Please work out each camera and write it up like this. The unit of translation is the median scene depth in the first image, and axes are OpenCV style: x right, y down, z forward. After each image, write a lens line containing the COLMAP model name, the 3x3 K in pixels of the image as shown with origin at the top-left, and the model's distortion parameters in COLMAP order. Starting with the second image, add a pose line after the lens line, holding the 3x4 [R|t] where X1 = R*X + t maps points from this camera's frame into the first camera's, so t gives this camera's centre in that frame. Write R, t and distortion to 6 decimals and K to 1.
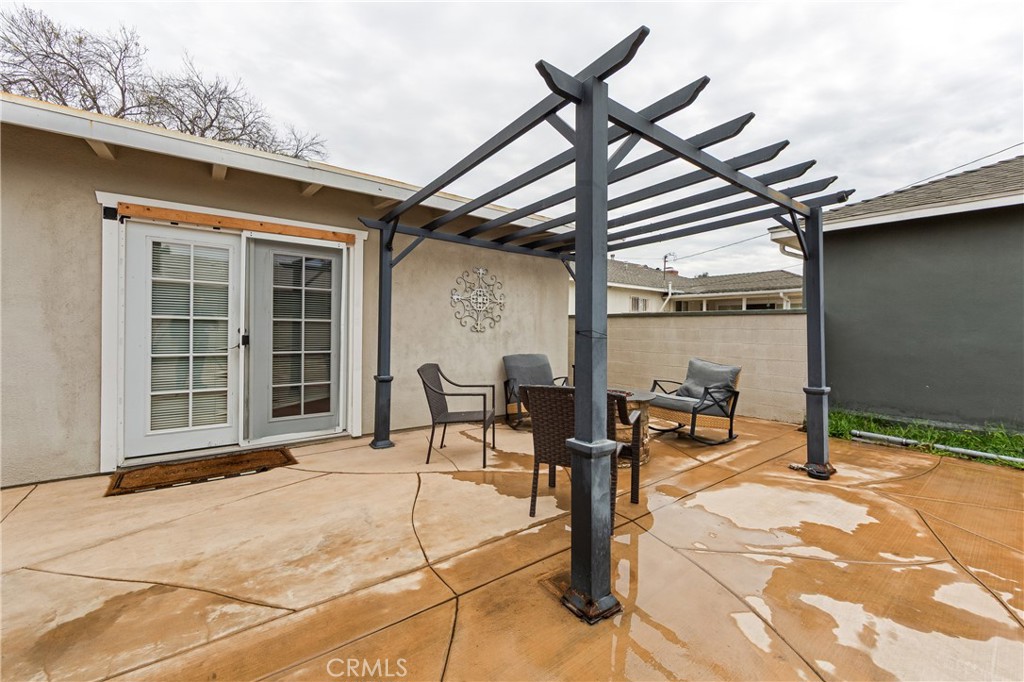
lens RADIAL K [[411.7, 0, 512.3], [0, 411.7, 325.5], [0, 0, 1]] dist [-0.000808, -0.000096]
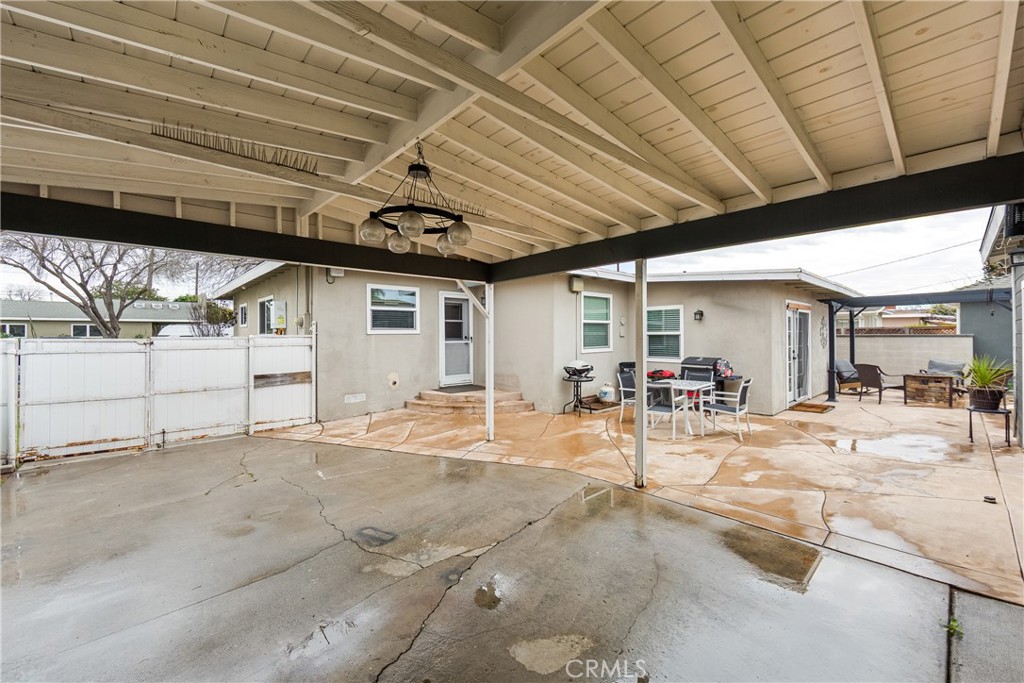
lens RADIAL K [[407.1, 0, 510.2], [0, 407.1, 336.6], [0, 0, 1]] dist [-0.005537, -0.000213]
pose [[0.996135, -0.017396, 0.086098, -4.244782], [0.016288, 0.999775, 0.013558, -0.221458], [-0.086314, -0.012103, 0.996194, -2.001404]]
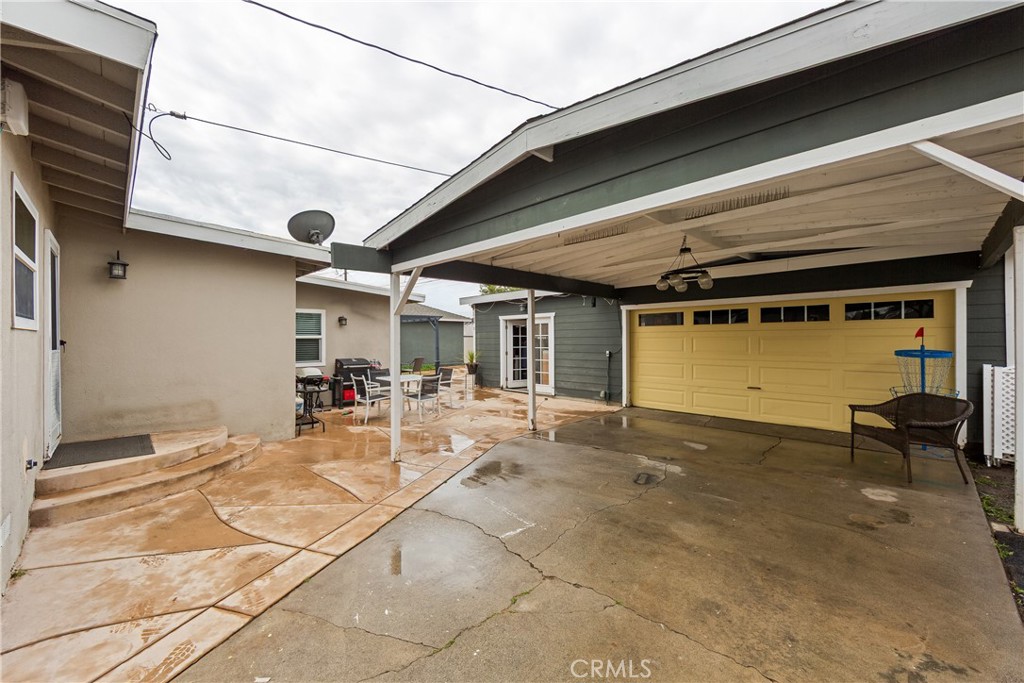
lens RADIAL K [[407.1, 0, 510.2], [0, 407.1, 336.6], [0, 0, 1]] dist [-0.005537, -0.000213]
pose [[-0.121555, -0.004628, 0.992574, -6.549392], [-0.004183, 0.999983, 0.004151, -0.203703], [-0.992576, -0.003647, -0.121573, 0.421426]]
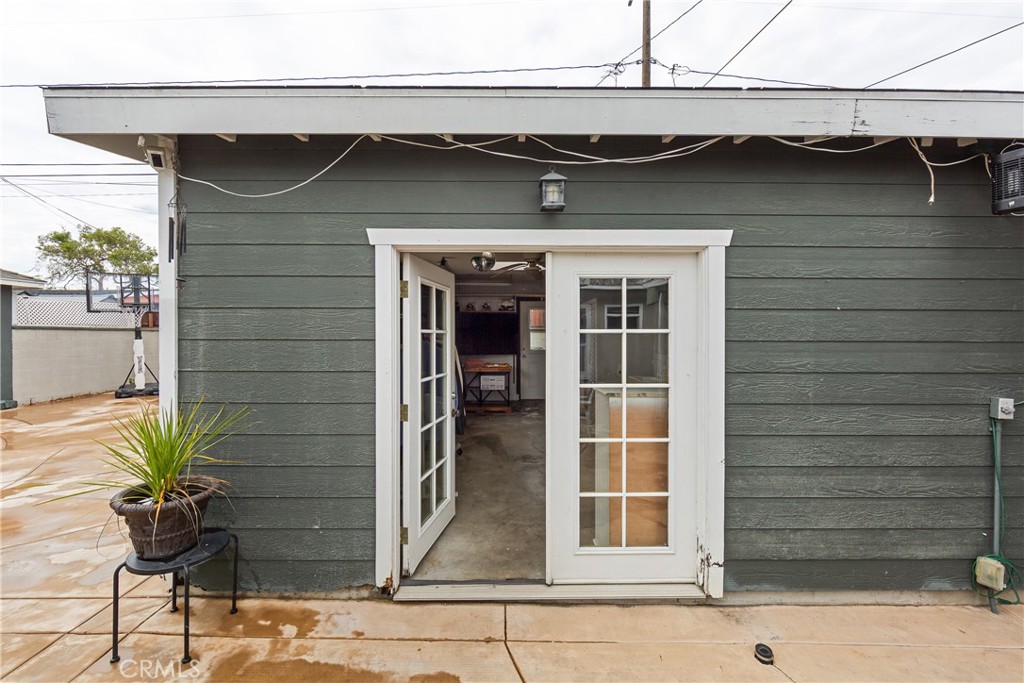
lens RADIAL K [[407.1, 0, 510.2], [0, 407.1, 336.6], [0, 0, 1]] dist [-0.005537, -0.000213]
pose [[-0.795906, -0.019581, 0.605103, -2.186216], [-0.017120, 0.999805, 0.009835, -0.190673], [-0.605178, -0.002532, -0.796086, 0.527720]]
